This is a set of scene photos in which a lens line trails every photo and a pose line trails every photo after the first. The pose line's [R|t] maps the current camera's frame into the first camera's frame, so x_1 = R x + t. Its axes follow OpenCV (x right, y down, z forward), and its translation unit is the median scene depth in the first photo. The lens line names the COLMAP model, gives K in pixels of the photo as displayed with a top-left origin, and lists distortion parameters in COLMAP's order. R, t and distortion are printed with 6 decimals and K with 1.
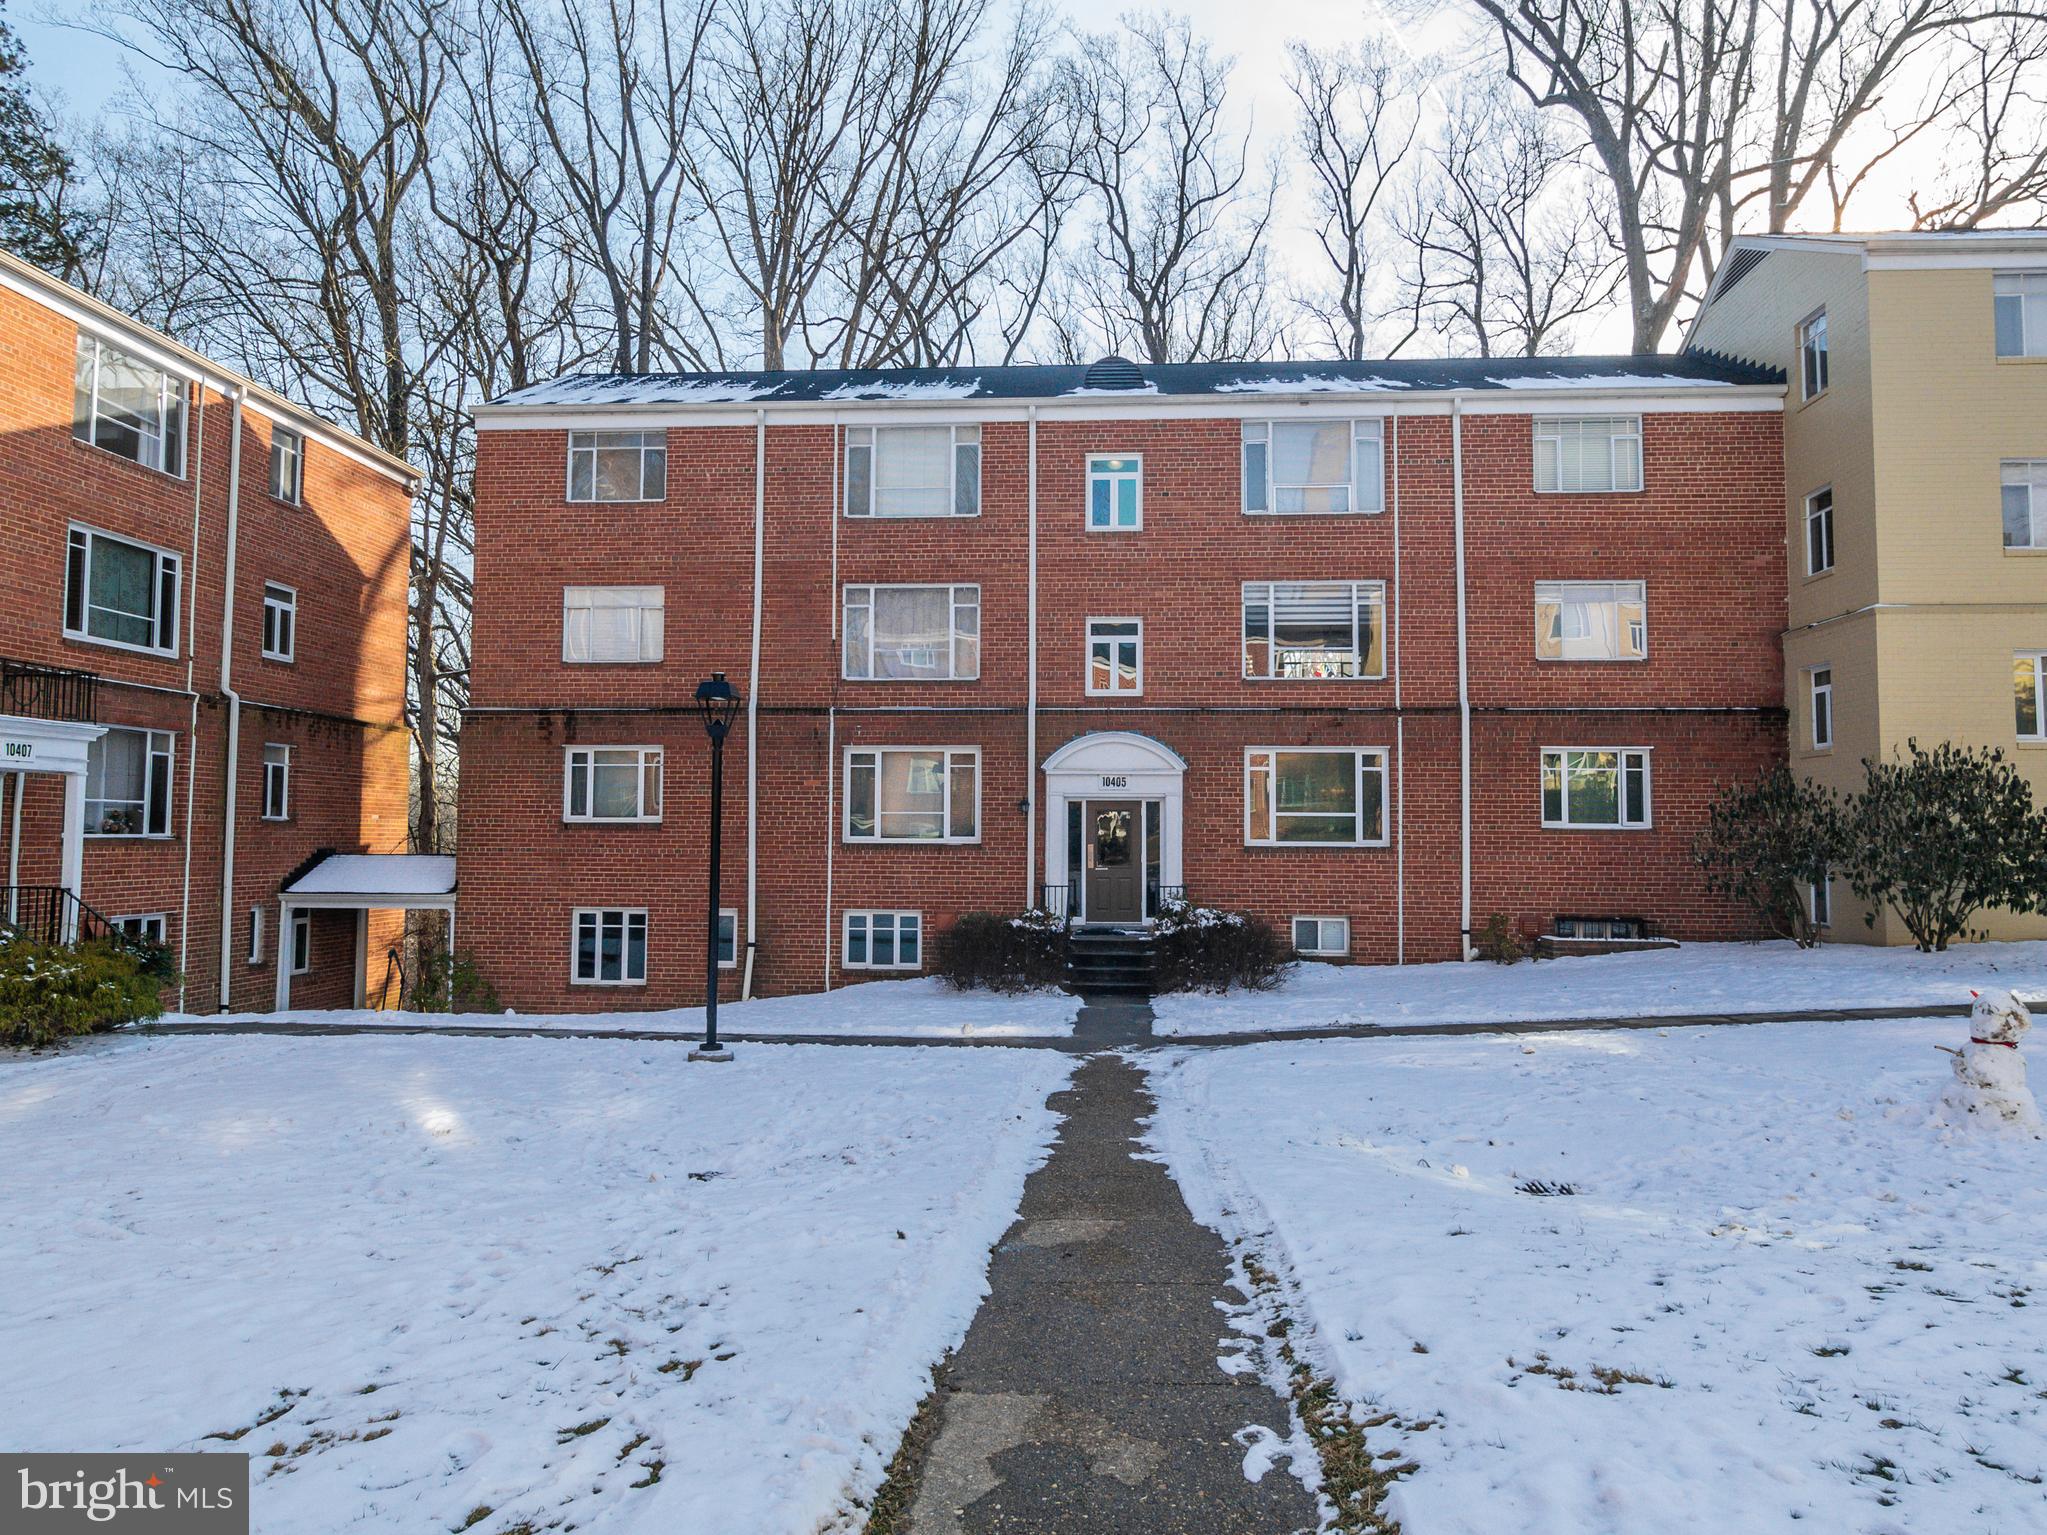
lens RADIAL K [[1299.9, 0, 1025.3], [0, 1299.9, 753.8], [0, 0, 1]] dist [-0.009889, 0.002427]
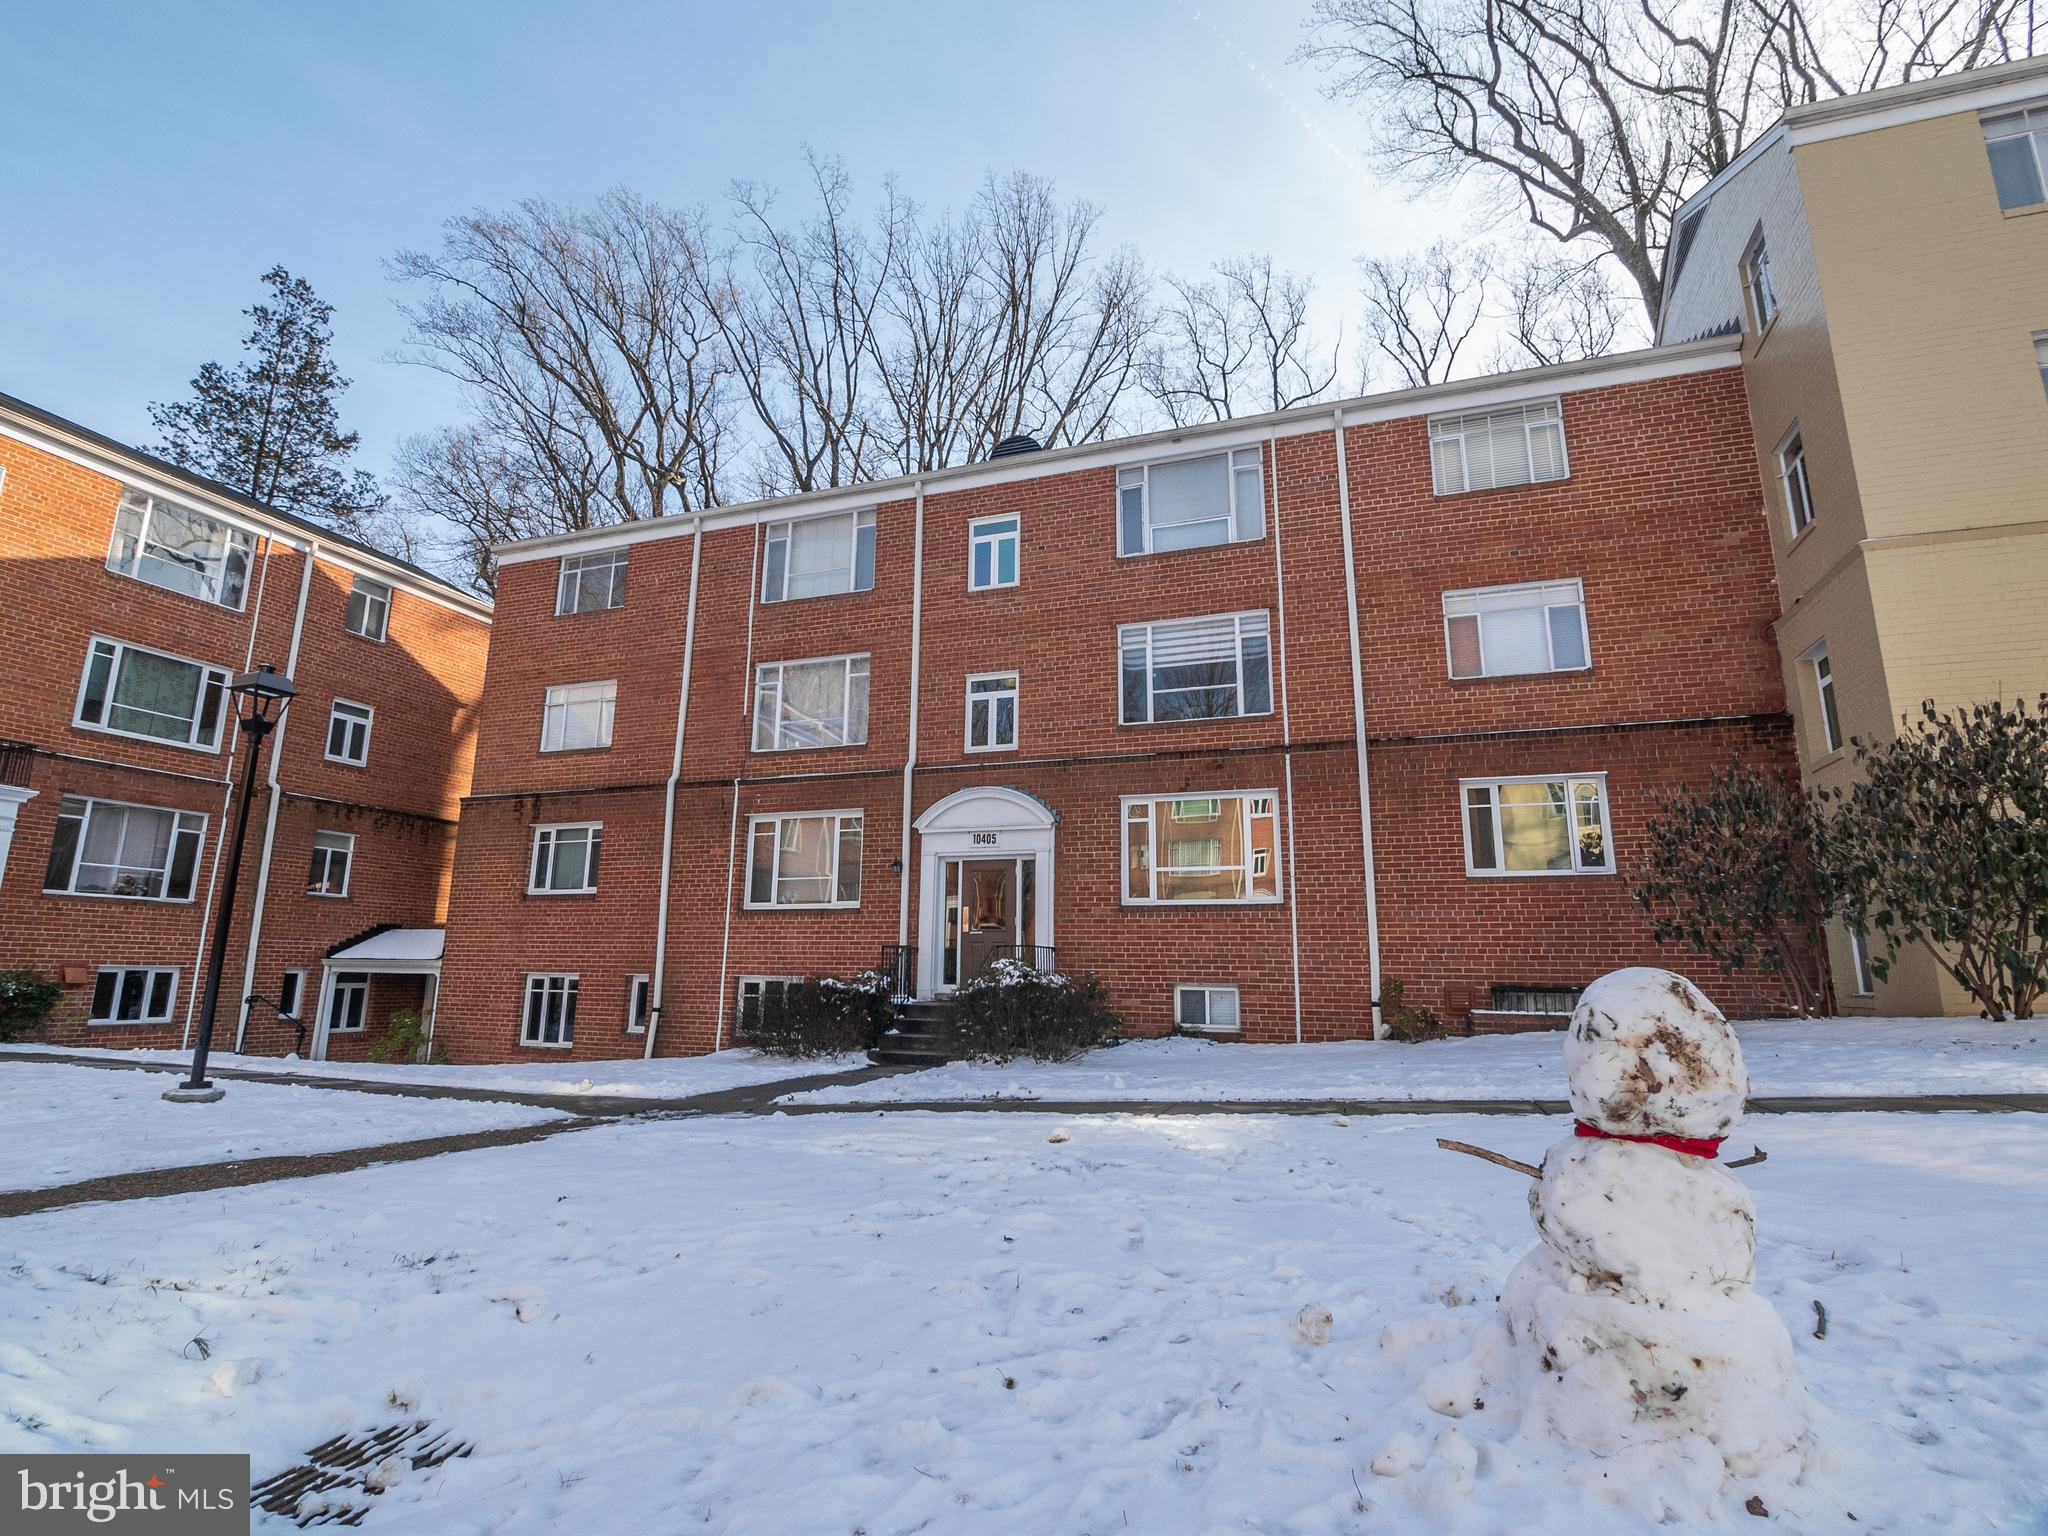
lens RADIAL K [[990.4, 0, 1022.1], [0, 990.4, 753.6], [0, 0, 1]] dist [-0.013816, -0.001687]
pose [[0.962706, -0.053749, -0.265156, 0.287115], [0.012523, 0.987869, -0.154781, 0.071478], [0.270259, 0.145688, 0.951701, 0.305565]]
